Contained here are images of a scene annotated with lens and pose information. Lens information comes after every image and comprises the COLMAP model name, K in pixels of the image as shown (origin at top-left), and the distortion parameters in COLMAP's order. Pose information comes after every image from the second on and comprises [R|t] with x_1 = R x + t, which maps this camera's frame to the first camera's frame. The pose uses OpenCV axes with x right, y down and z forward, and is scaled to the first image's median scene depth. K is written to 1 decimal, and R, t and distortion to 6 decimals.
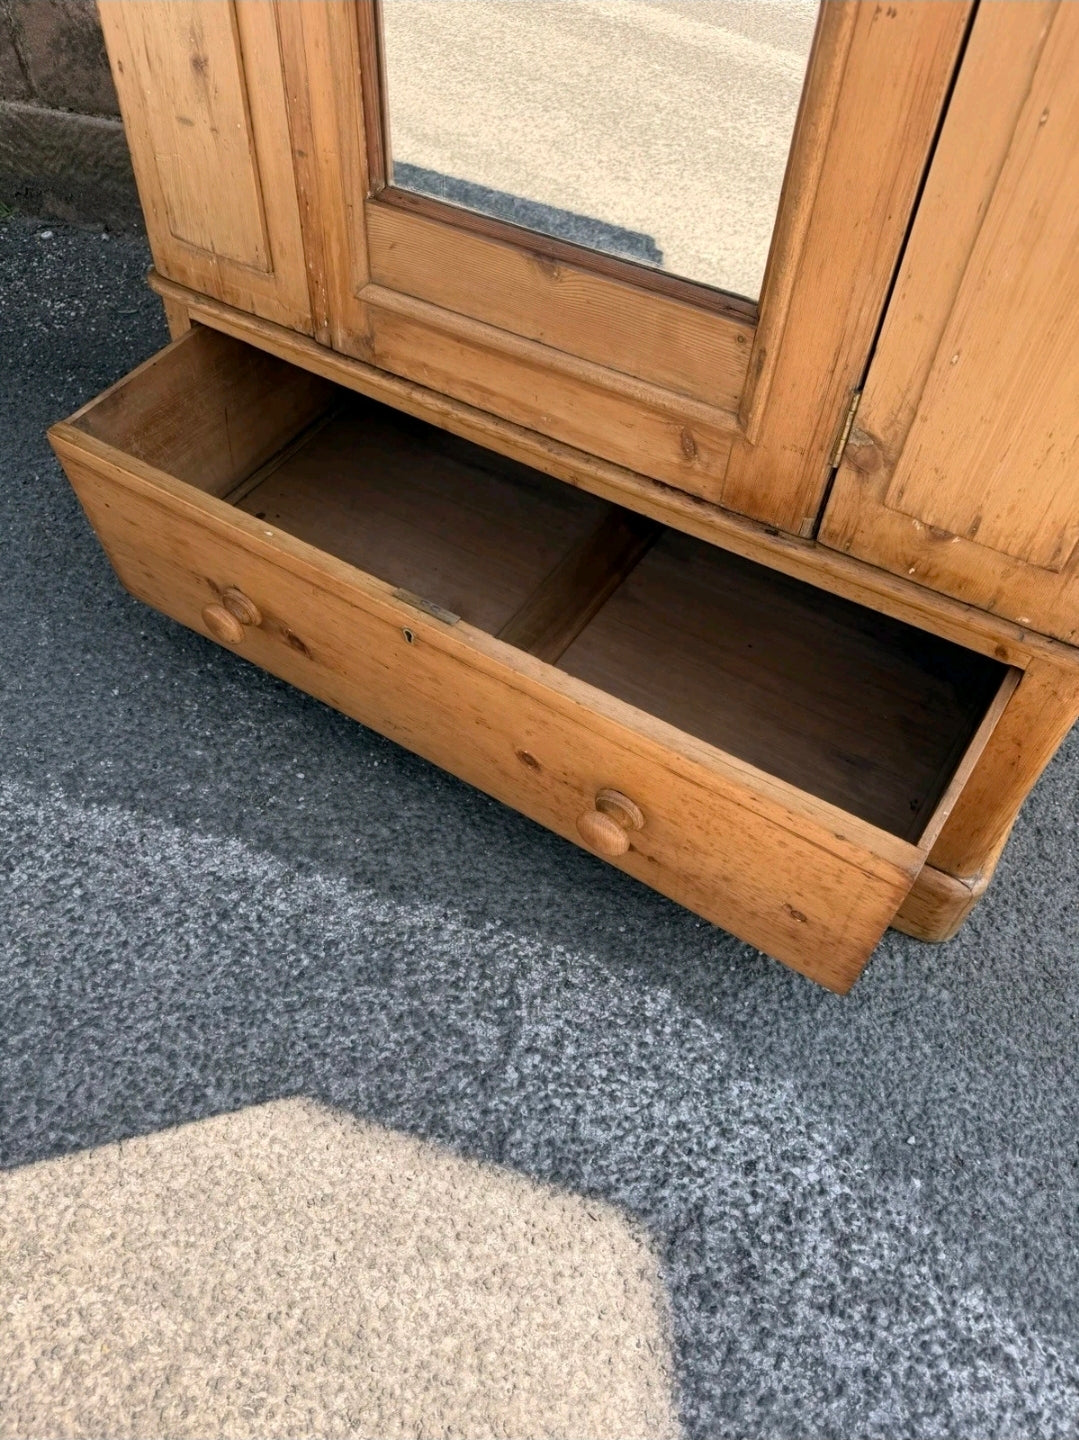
lens RADIAL K [[1032.2, 0, 534.4], [0, 1032.2, 719.8], [0, 0, 1]] dist [-0.000869, -0.007780]
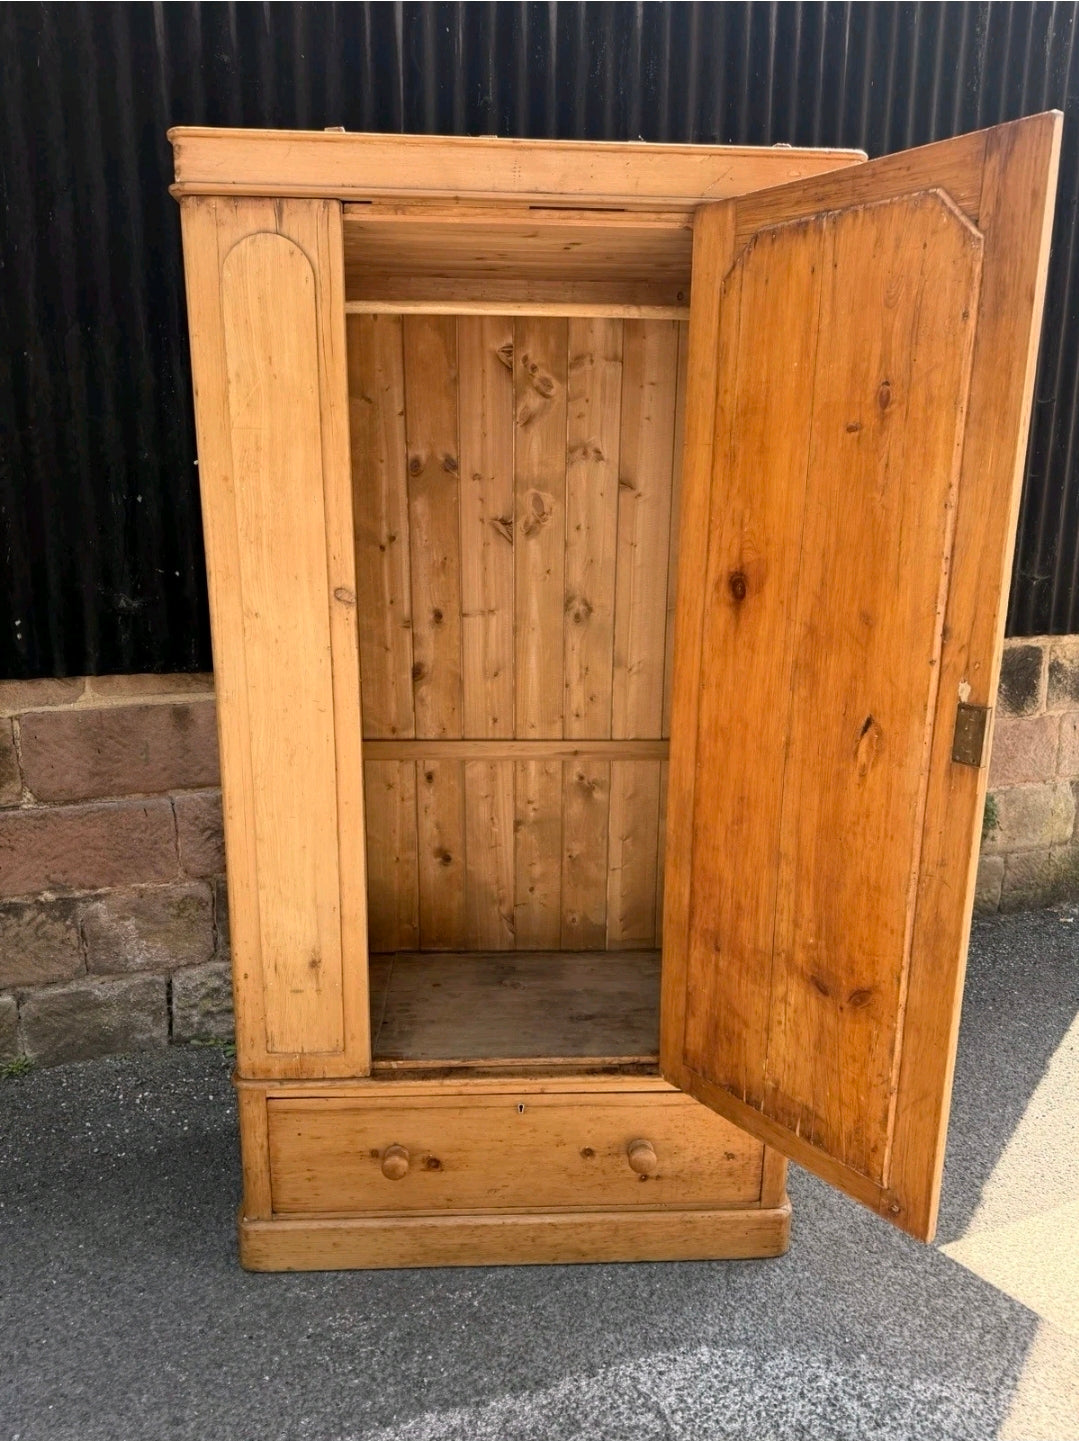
lens RADIAL K [[1031.6, 0, 541.7], [0, 1031.6, 730.8], [0, 0, 1]] dist [0.007145, -0.020776]
pose [[0.800014, -0.172082, 0.574774, -0.967992], [0.457203, 0.795188, -0.398299, 0.001436], [-0.388513, 0.581433, 0.714838, -0.799512]]
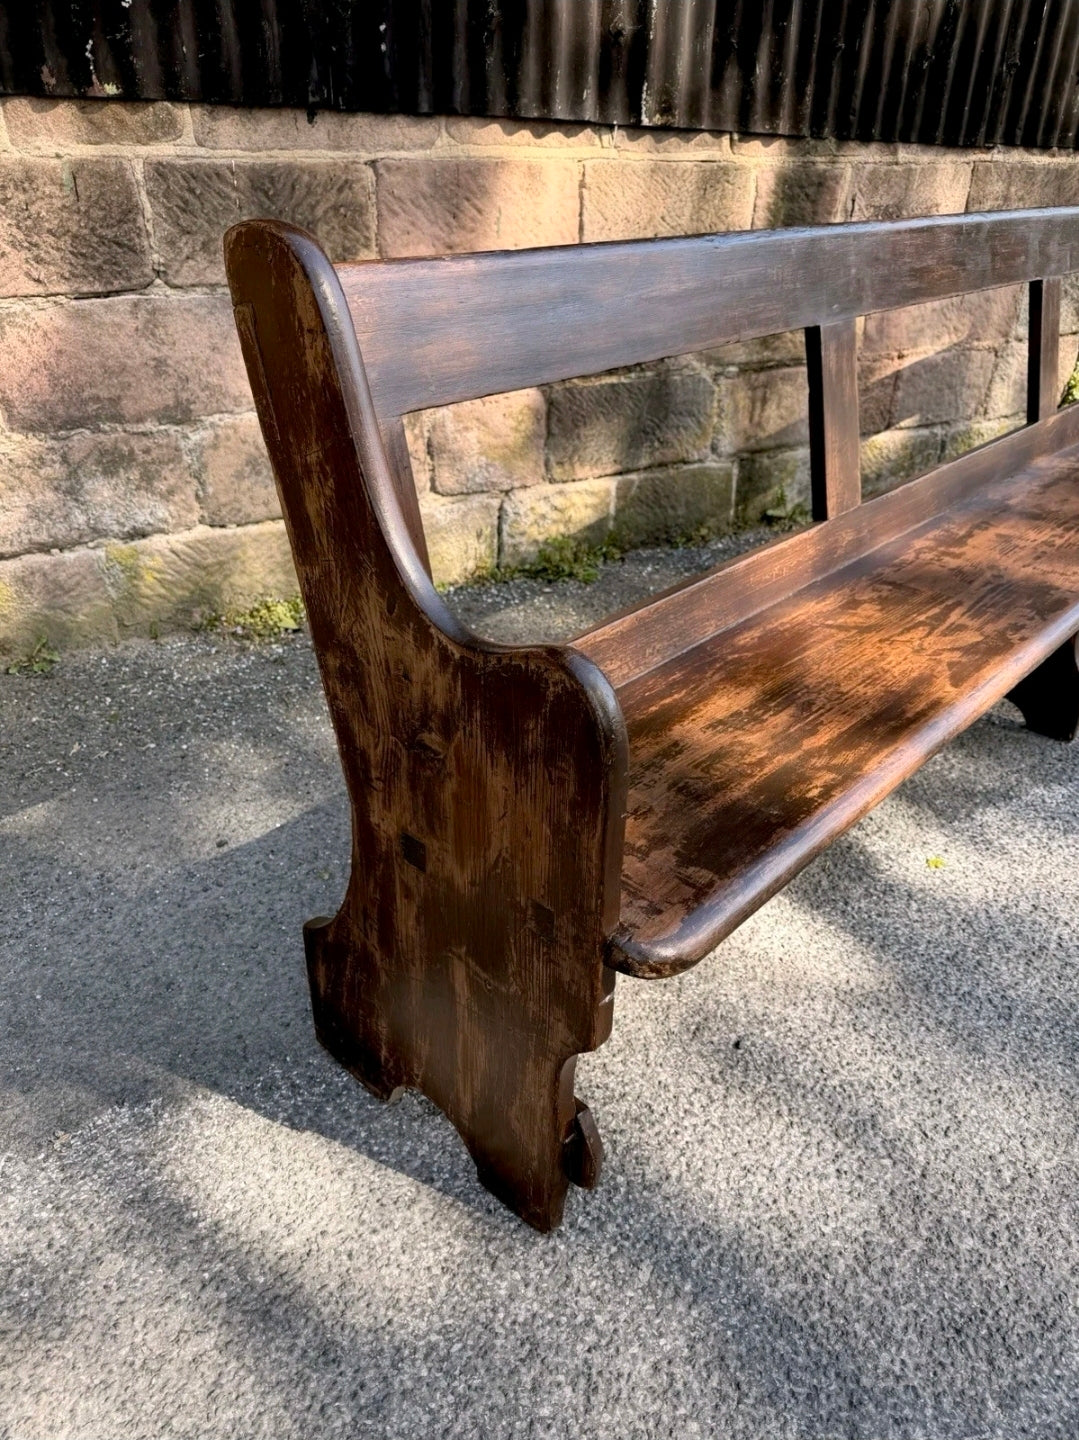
lens RADIAL K [[1030.9, 0, 541.7], [0, 1030.9, 730.3], [0, 0, 1]] dist [0.007145, -0.020776]
pose [[0.681857, -0.381224, 0.624291, -2.050315], [0.539281, 0.838607, -0.076912, -0.288542], [-0.494214, 0.389111, 0.777397, 0.107068]]
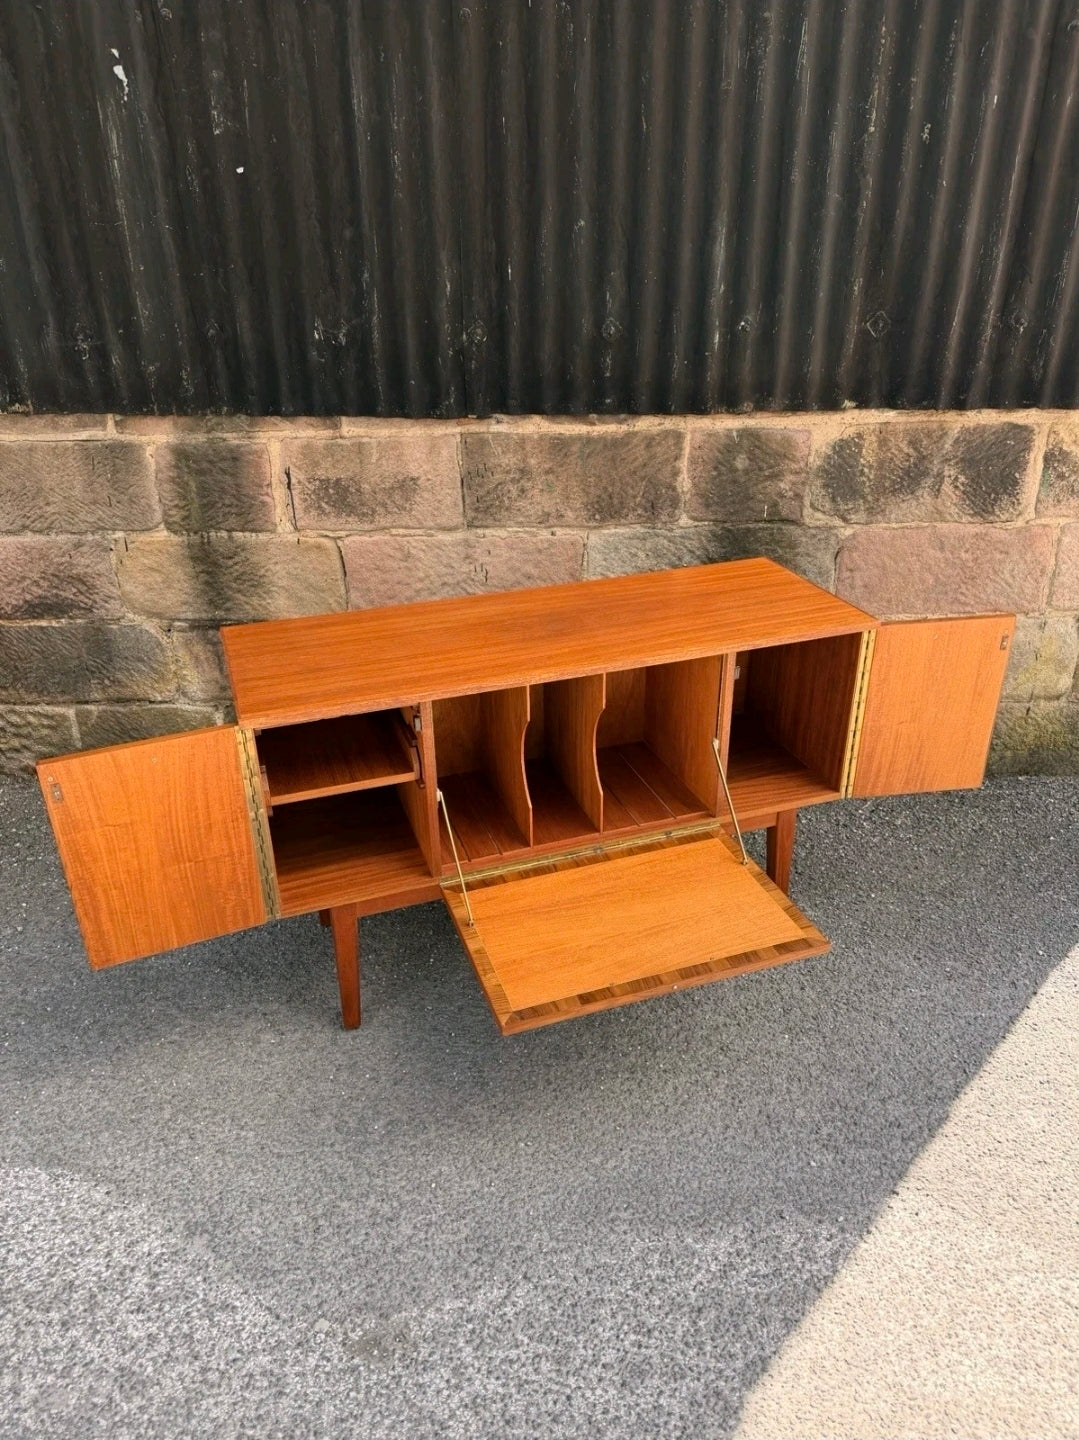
lens RADIAL K [[996.7, 0, 543.9], [0, 996.7, 720.8], [0, 0, 1]] dist [0.186964, -0.367943]
pose [[0.959643, -0.172107, 0.222405, 0.644227], [0.238162, 0.917936, -0.317289, 0.301259], [-0.149546, 0.357452, 0.921881, -0.945523]]
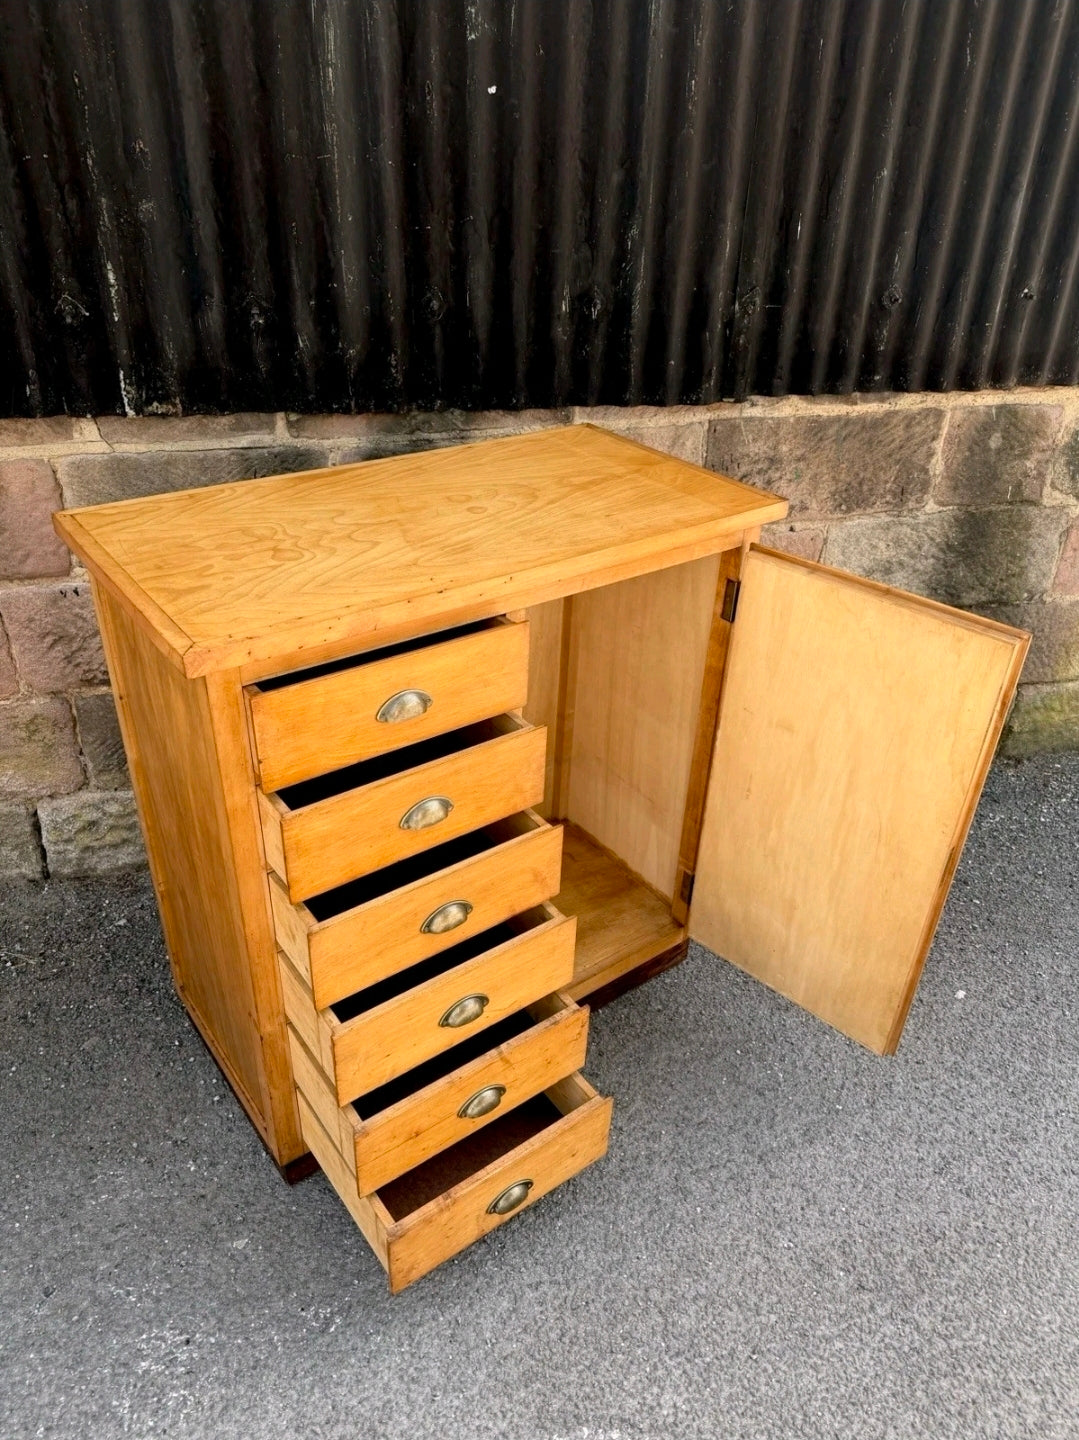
lens RADIAL K [[1023.0, 0, 543.9], [0, 1023.0, 726.0], [0, 0, 1]] dist [0.022109, -0.035235]
pose [[0.849578, -0.291946, 0.439300, -0.278905], [0.393413, 0.905496, -0.159069, -0.404829], [-0.351344, 0.307968, 0.884145, -0.437435]]
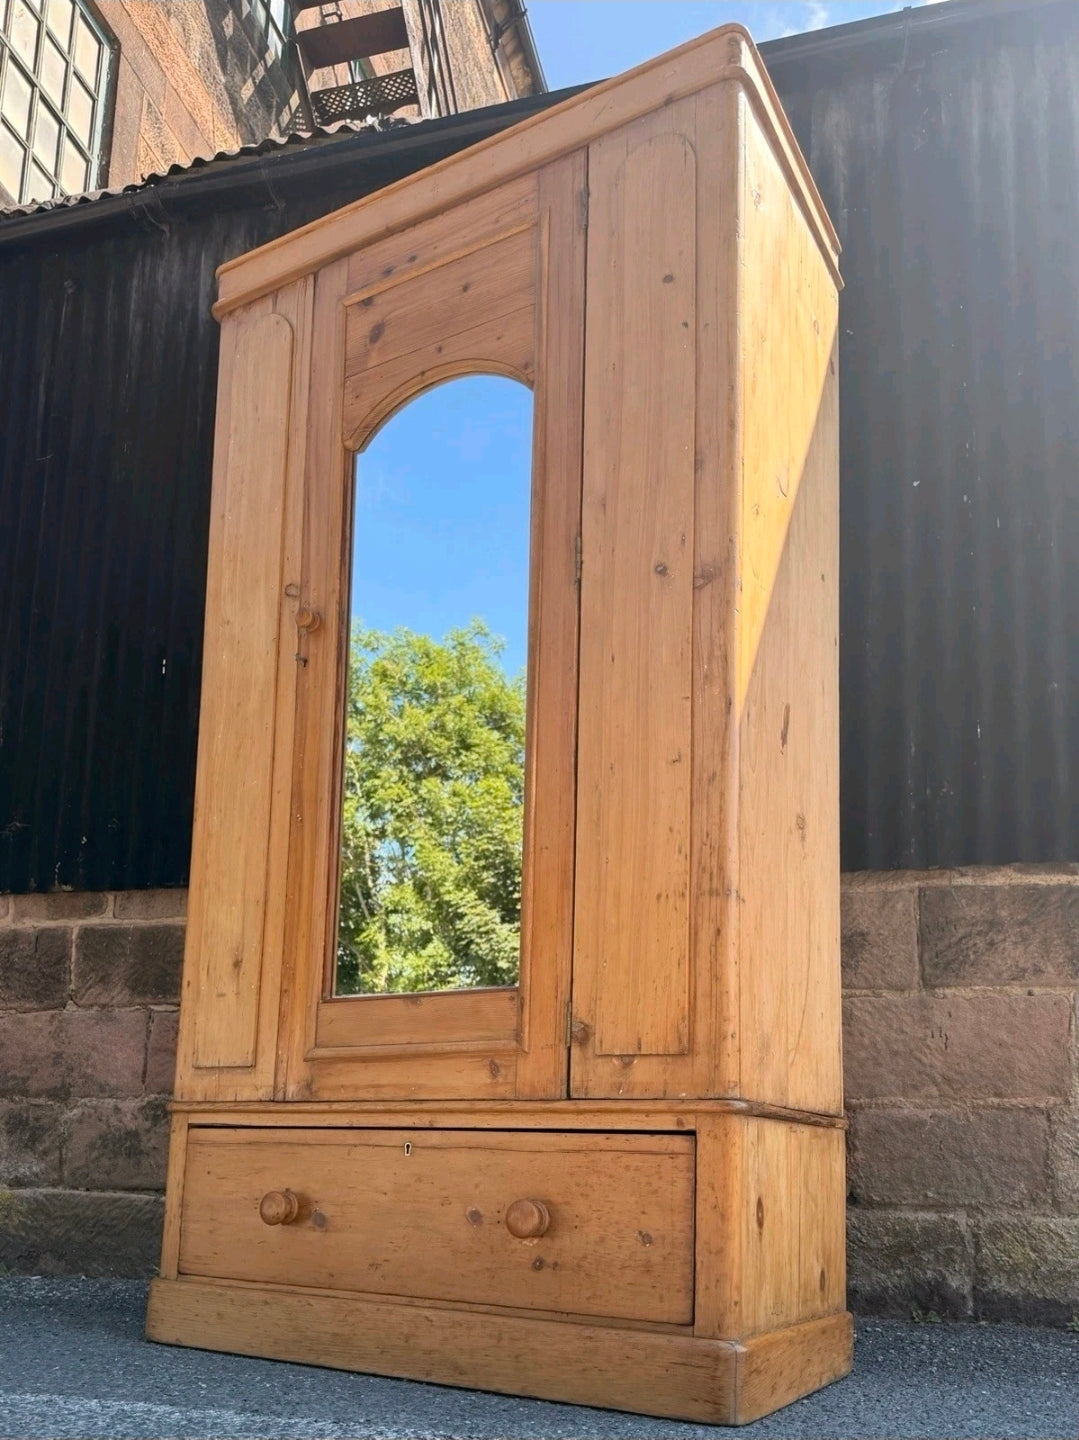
lens RADIAL K [[1181.9, 0, 532.3], [0, 1181.9, 1009.1], [0, 0, 1]] dist [0.071008, -0.161945]
pose [[0.998597, -0.008301, 0.052295, 0.098251], [0.047477, 0.577652, -0.814902, 1.140761], [-0.023443, 0.816241, 0.577235, -0.201670]]
